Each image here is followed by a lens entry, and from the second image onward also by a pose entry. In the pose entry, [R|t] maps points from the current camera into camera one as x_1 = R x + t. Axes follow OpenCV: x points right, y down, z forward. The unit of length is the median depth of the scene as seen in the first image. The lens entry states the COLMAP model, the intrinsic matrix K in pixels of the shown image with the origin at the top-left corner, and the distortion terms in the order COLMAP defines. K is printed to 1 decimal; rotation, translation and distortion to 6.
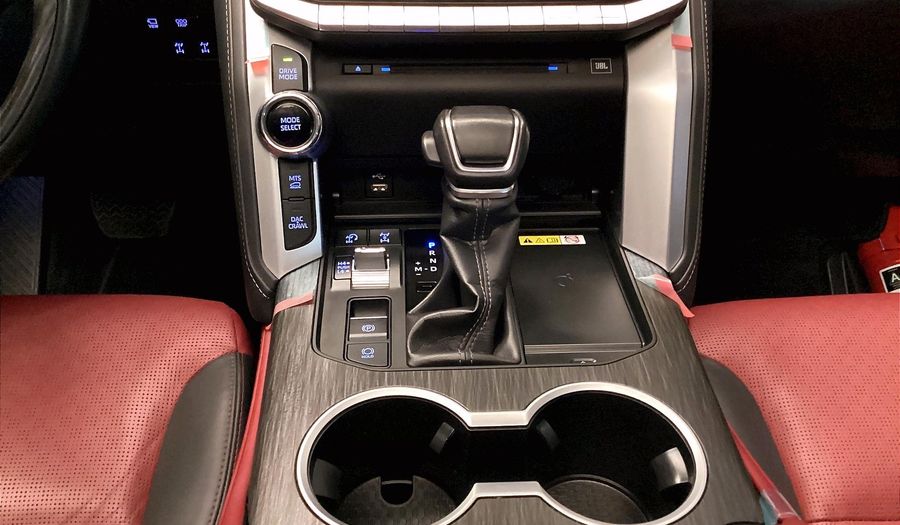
lens RADIAL K [[781.9, 0, 450.0], [0, 781.9, 262.5], [0, 0, 1]] dist [0.095643, -0.143721]
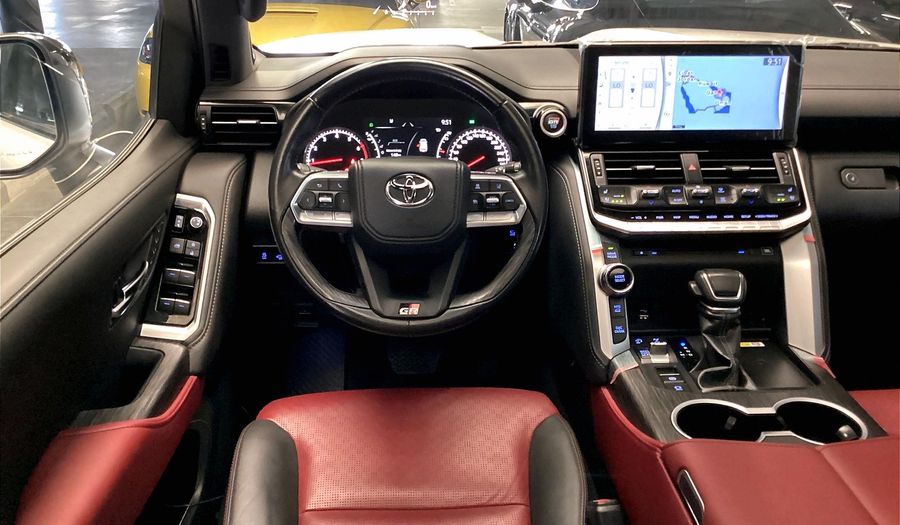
lens RADIAL K [[781.9, 0, 450.0], [0, 781.9, 262.5], [0, 0, 1]] dist [0.095643, -0.143721]
pose [[0.999848, -0.008743, -0.015055, -0.586286], [0.004495, 0.965085, -0.261900, 0.296527], [0.016819, 0.261793, 0.964978, -0.916100]]
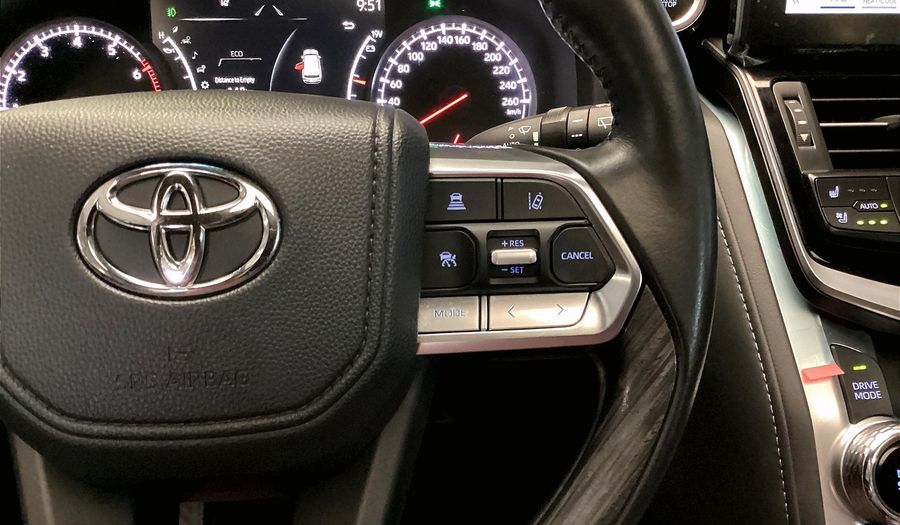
lens RADIAL K [[781.9, 0, 450.0], [0, 781.9, 262.5], [0, 0, 1]] dist [0.095643, -0.143721]
pose [[0.999429, -0.026556, 0.020880, -0.562676], [0.030101, 0.980615, -0.193621, -0.227236], [-0.015333, 0.194139, 0.980854, 0.342384]]
